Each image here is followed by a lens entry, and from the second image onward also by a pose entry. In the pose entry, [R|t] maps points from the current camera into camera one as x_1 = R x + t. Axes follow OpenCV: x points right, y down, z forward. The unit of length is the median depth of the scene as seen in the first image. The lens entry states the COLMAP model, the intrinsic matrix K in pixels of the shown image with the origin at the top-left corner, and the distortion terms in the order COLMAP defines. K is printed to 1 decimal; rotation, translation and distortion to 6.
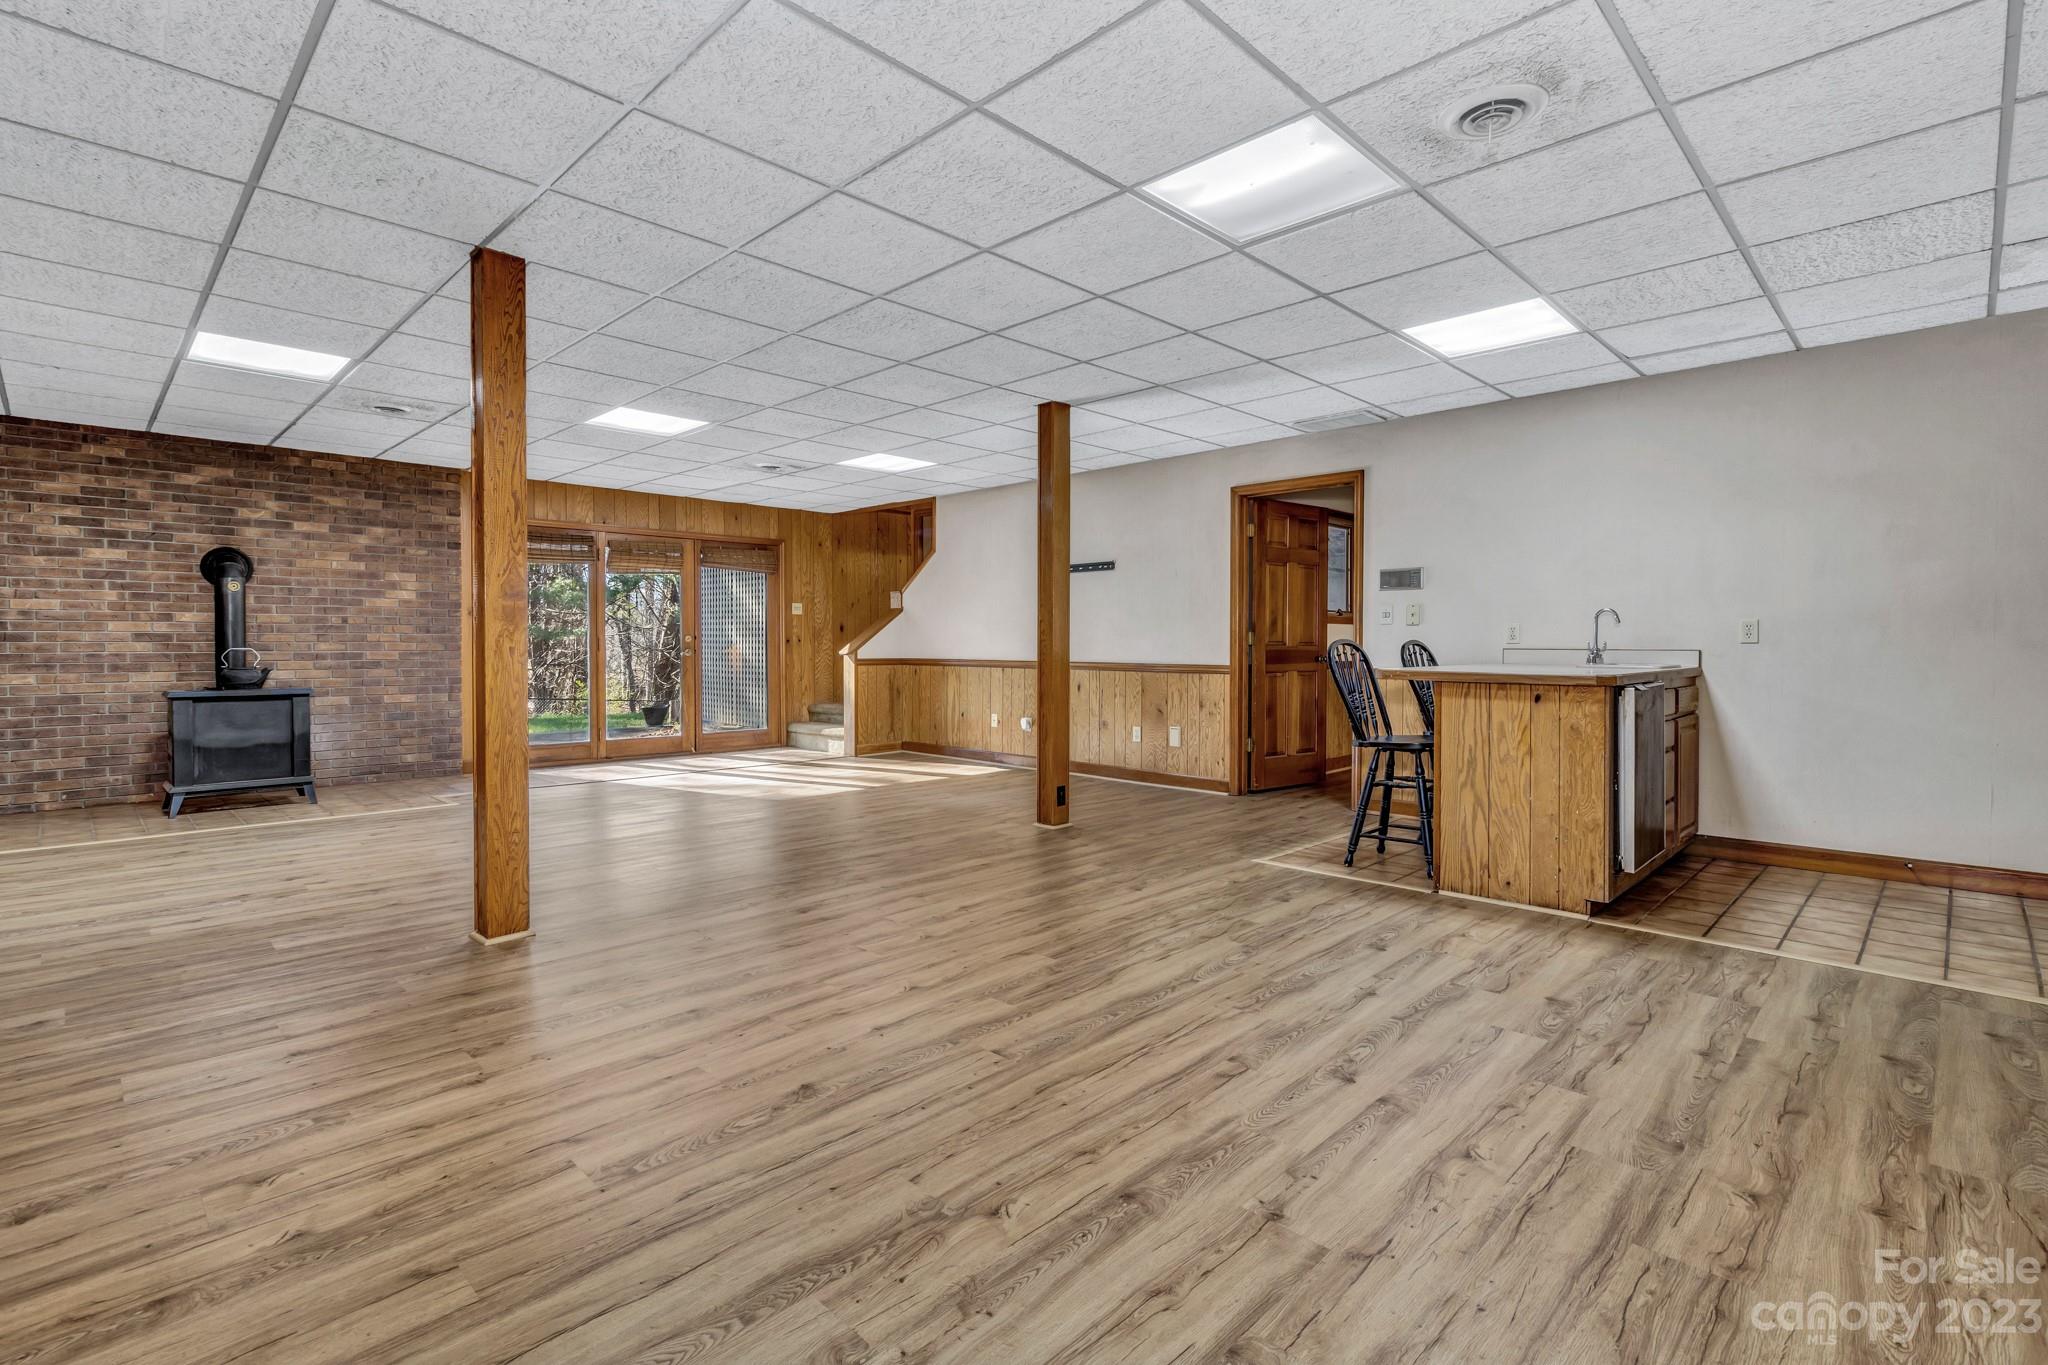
lens RADIAL K [[948.1, 0, 1017.0], [0, 948.1, 669.4], [0, 0, 1]] dist [0.000100, 0.000326]
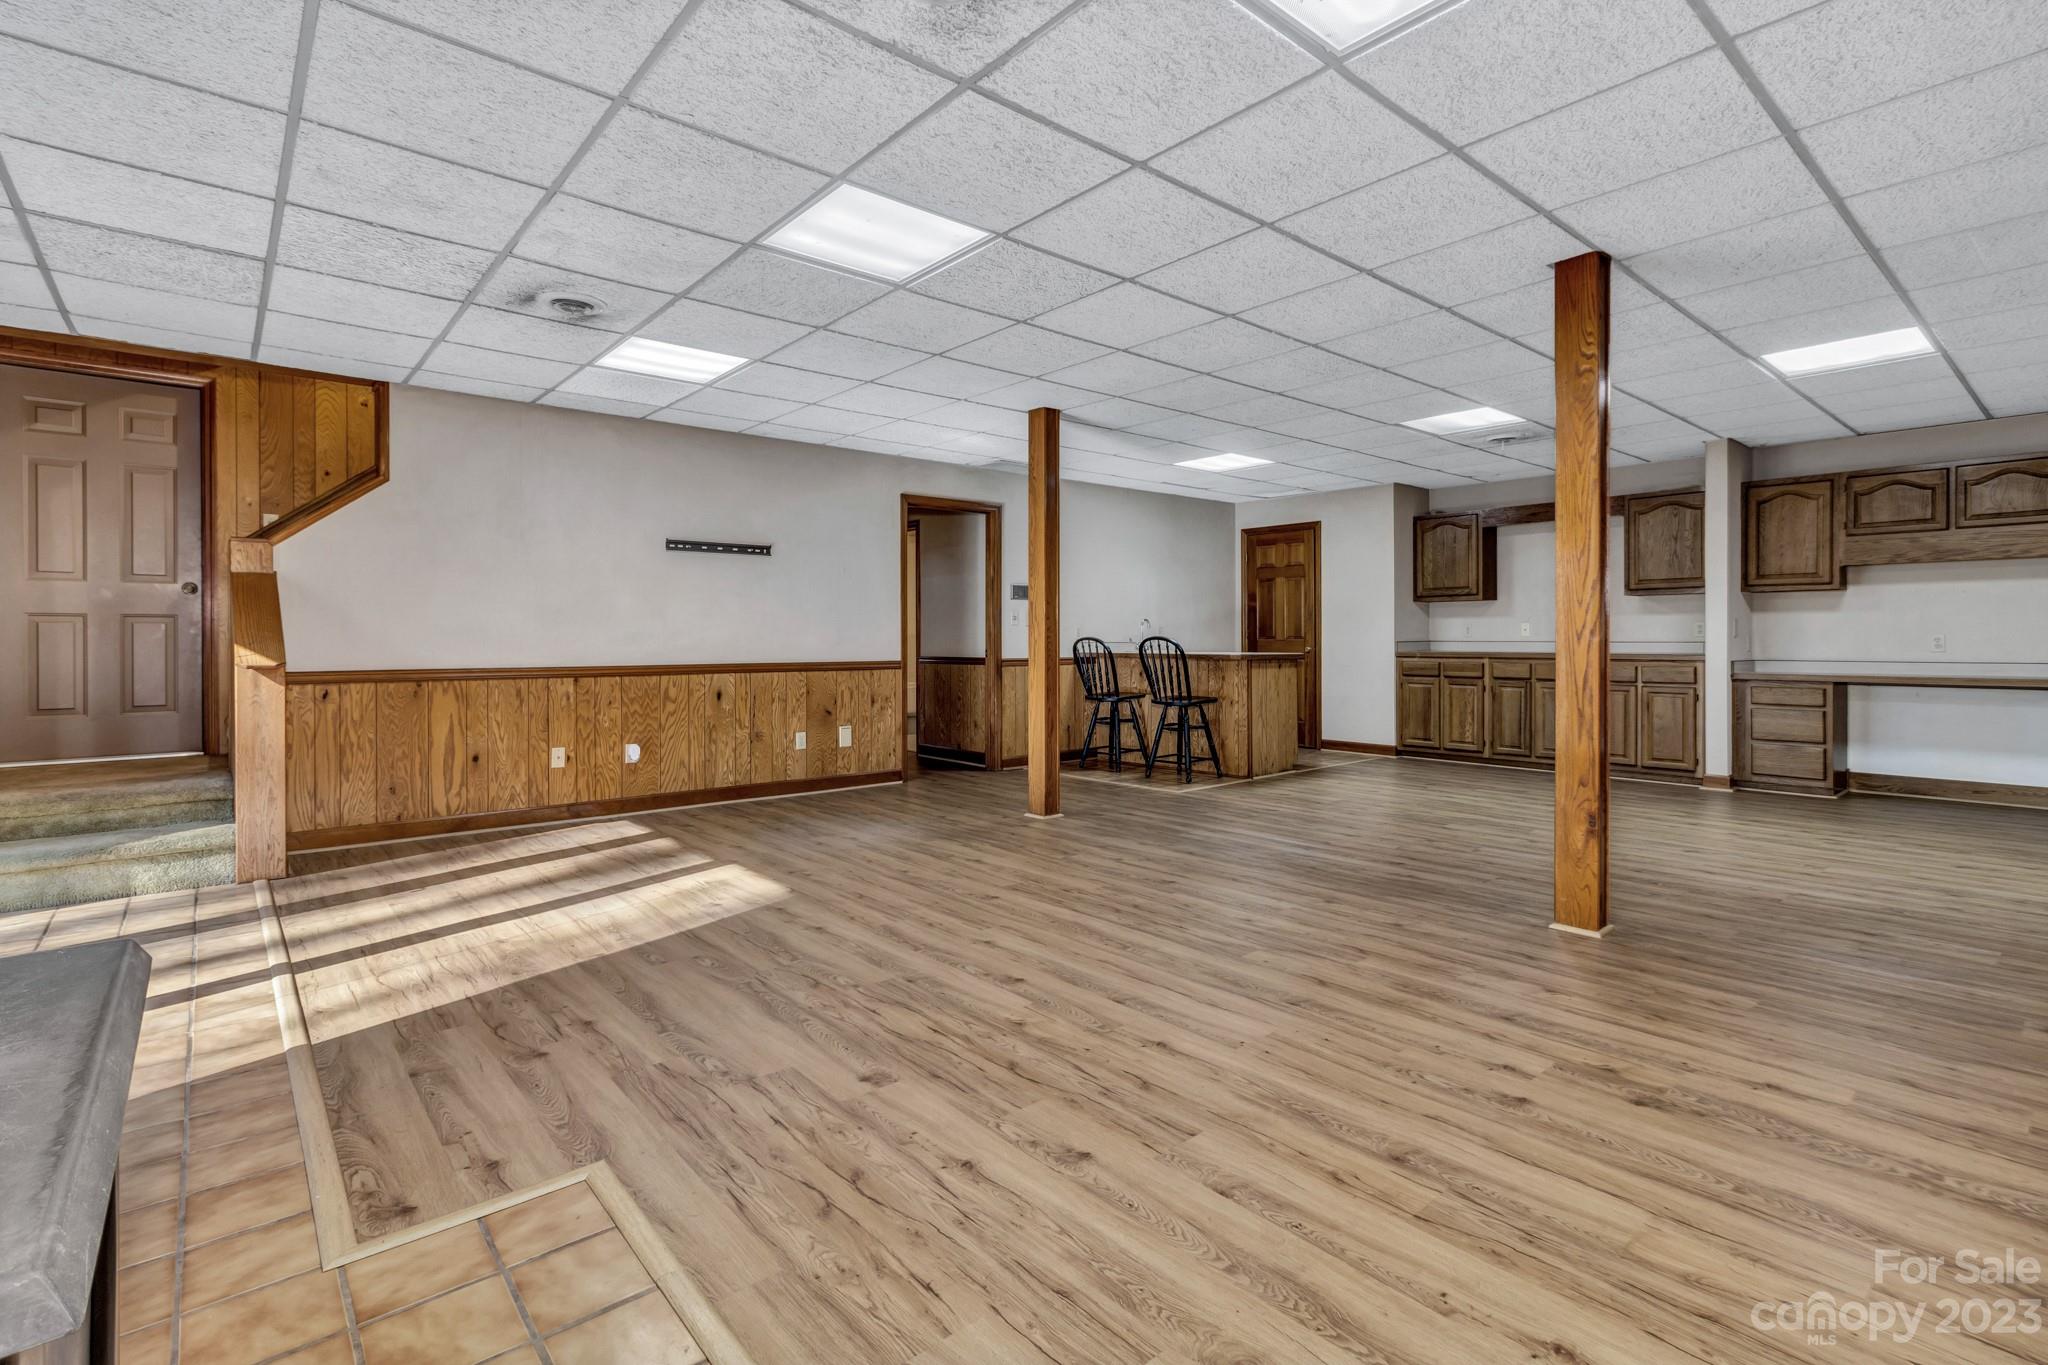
lens RADIAL K [[948.1, 0, 985.6], [0, 948.1, 634.6], [0, 0, 1]] dist [0.000100, 0.000326]
pose [[0.090524, 0.007967, 0.995862, -0.777874], [0.033934, 0.999363, -0.011079, -0.017159], [-0.995316, 0.034797, 0.090196, 0.761040]]
